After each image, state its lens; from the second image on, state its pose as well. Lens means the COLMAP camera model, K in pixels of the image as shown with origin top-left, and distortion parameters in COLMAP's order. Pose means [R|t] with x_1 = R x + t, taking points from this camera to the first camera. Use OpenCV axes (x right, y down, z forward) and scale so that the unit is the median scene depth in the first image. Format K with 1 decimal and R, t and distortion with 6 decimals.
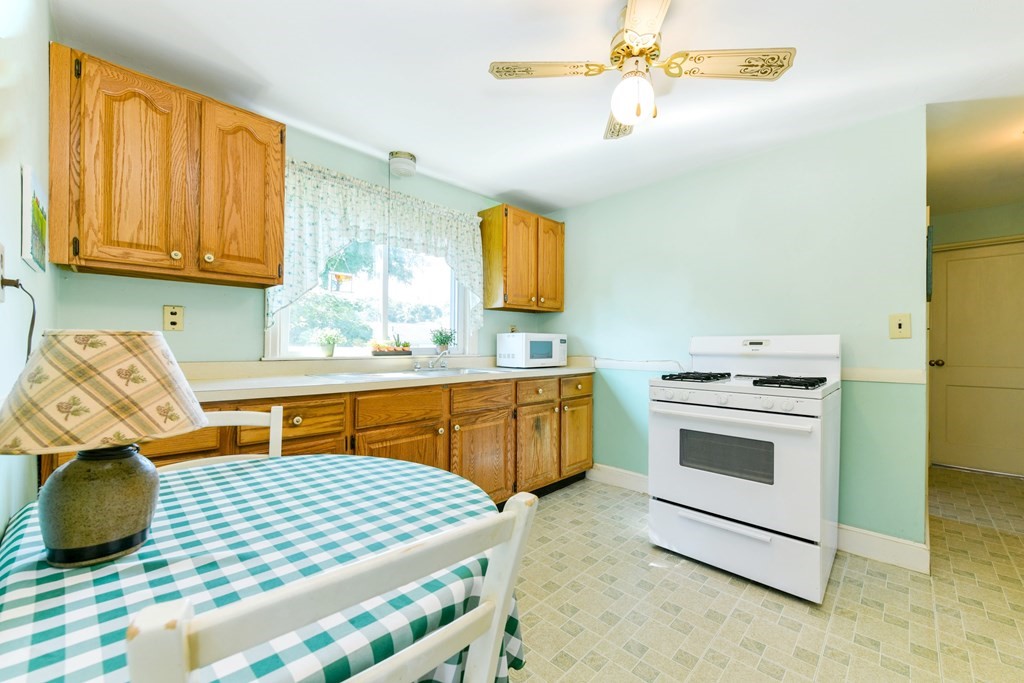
lens RADIAL K [[401.6, 0, 506.0], [0, 401.6, 344.9], [0, 0, 1]] dist [-0.002296, -0.000910]
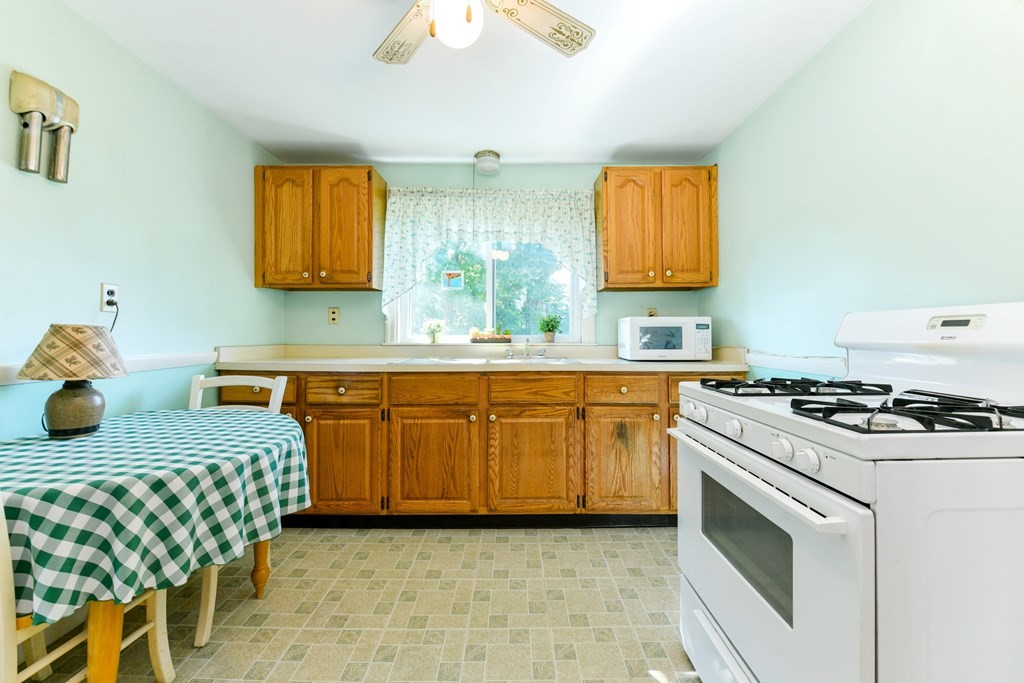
lens RADIAL K [[401.6, 0, 502.5], [0, 401.6, 324.2], [0, 0, 1]] dist [-0.002296, -0.000910]
pose [[0.705457, -0.022870, -0.708383, 0.581051], [0.003707, 0.999585, -0.028580, 0.009162], [0.708743, 0.017536, 0.705249, 0.328294]]
